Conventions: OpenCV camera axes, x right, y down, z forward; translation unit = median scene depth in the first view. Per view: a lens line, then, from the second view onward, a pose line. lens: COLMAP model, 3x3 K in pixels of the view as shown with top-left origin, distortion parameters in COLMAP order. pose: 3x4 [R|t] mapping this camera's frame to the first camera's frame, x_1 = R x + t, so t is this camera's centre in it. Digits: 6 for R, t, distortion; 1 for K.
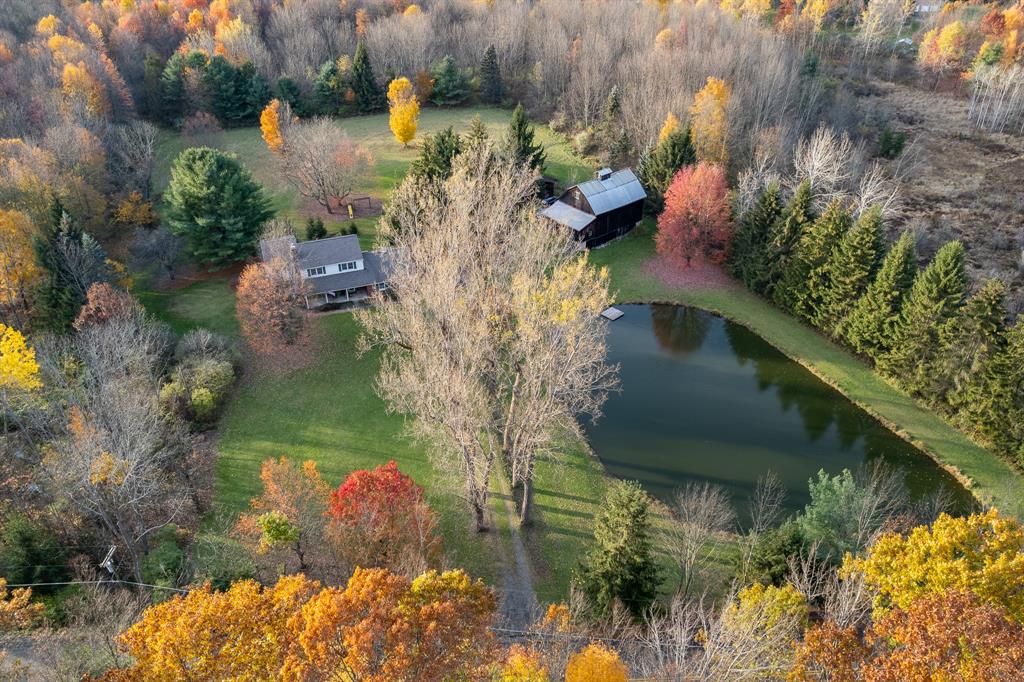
lens RADIAL K [[757.1, 0, 512.0], [0, 757.1, 341.0], [0, 0, 1]] dist [-0.024020, -0.002158]
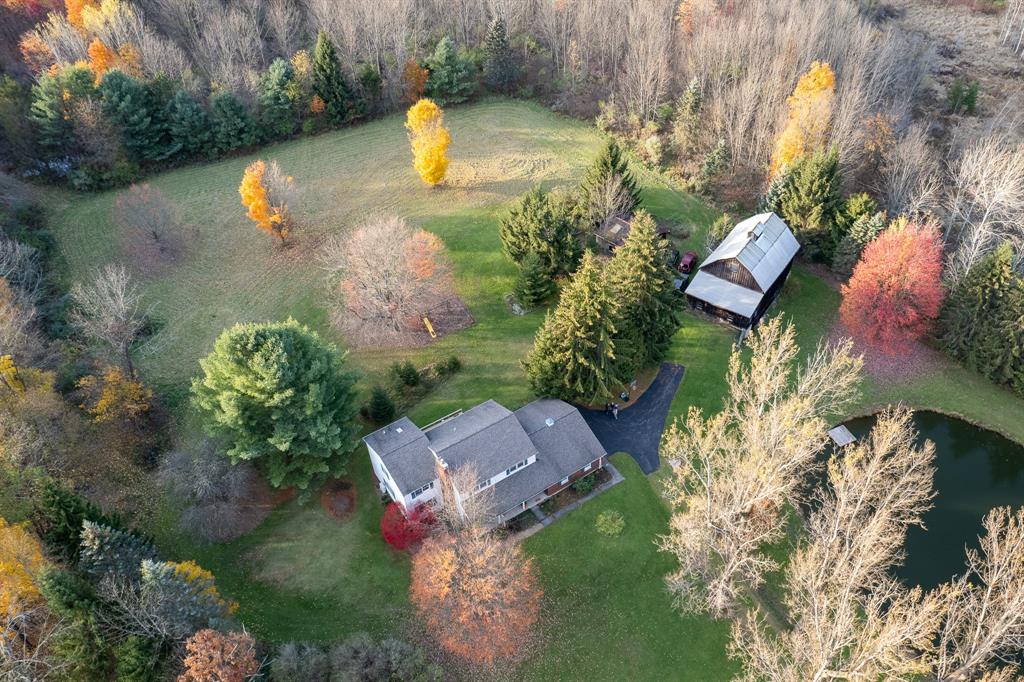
lens RADIAL K [[751.3, 0, 507.3], [0, 751.3, 296.5], [0, 0, 1]] dist [-0.025640, -0.002169]
pose [[0.960272, -0.183358, 0.210376, -0.294433], [0.147181, 0.973246, 0.176439, -0.322444], [-0.237099, -0.138466, 0.961567, 0.300844]]
